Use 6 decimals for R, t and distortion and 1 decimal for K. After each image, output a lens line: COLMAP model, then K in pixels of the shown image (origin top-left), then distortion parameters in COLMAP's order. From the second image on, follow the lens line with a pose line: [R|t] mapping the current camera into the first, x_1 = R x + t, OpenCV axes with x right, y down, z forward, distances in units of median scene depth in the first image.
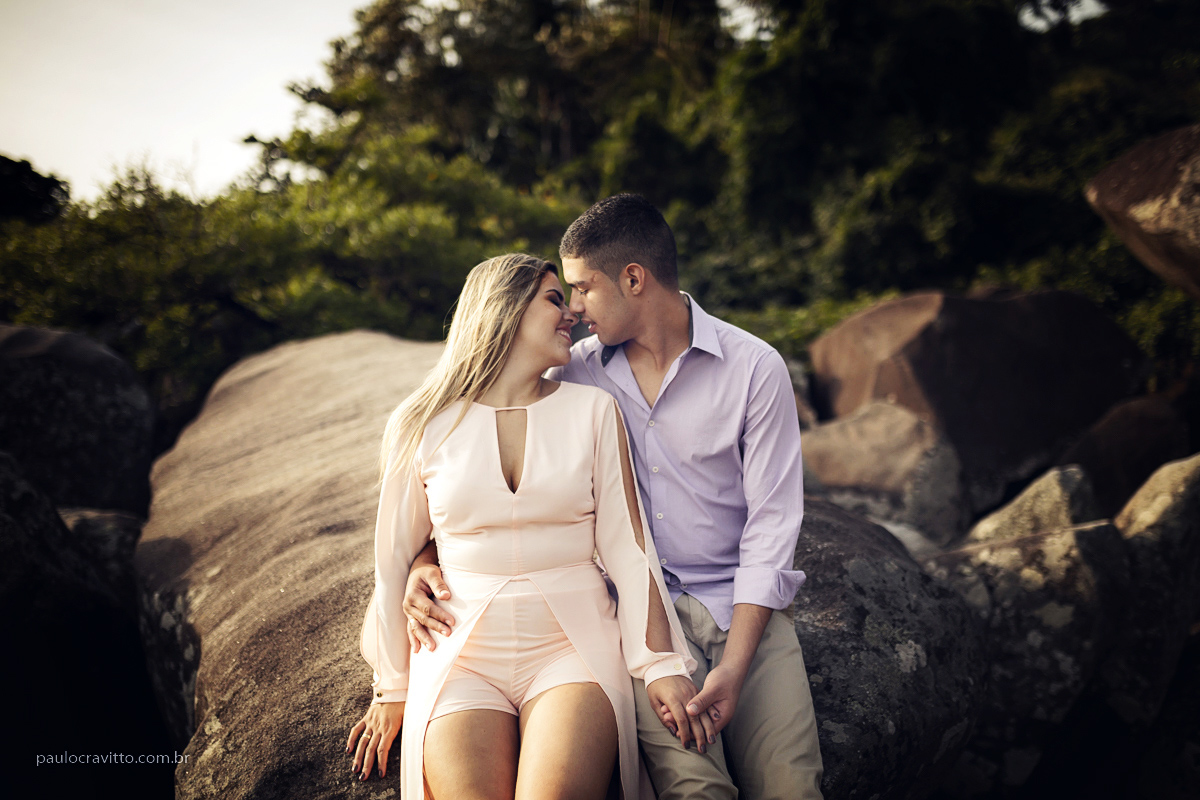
lens RADIAL K [[1174.2, 0, 596.3], [0, 1174.2, 392.2], [0, 0, 1]] dist [-0.020724, 0.000000]
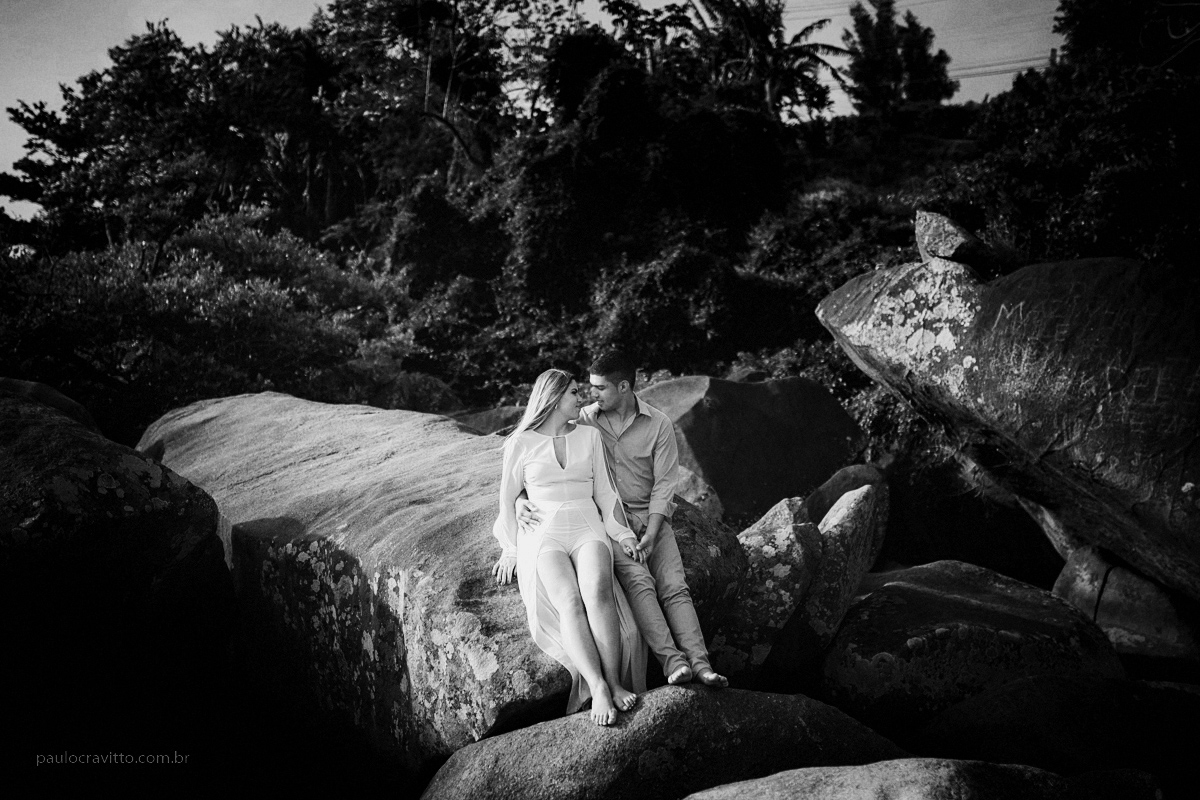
lens RADIAL K [[1174.2, 0, 601.7], [0, 1174.2, 403.3], [0, 0, 1]] dist [-0.020724, 0.000000]
pose [[0.978777, 0.035985, 0.201744, -0.216195], [-0.026112, 0.998337, -0.051386, 0.031638], [-0.203258, 0.045027, 0.978089, -0.623522]]
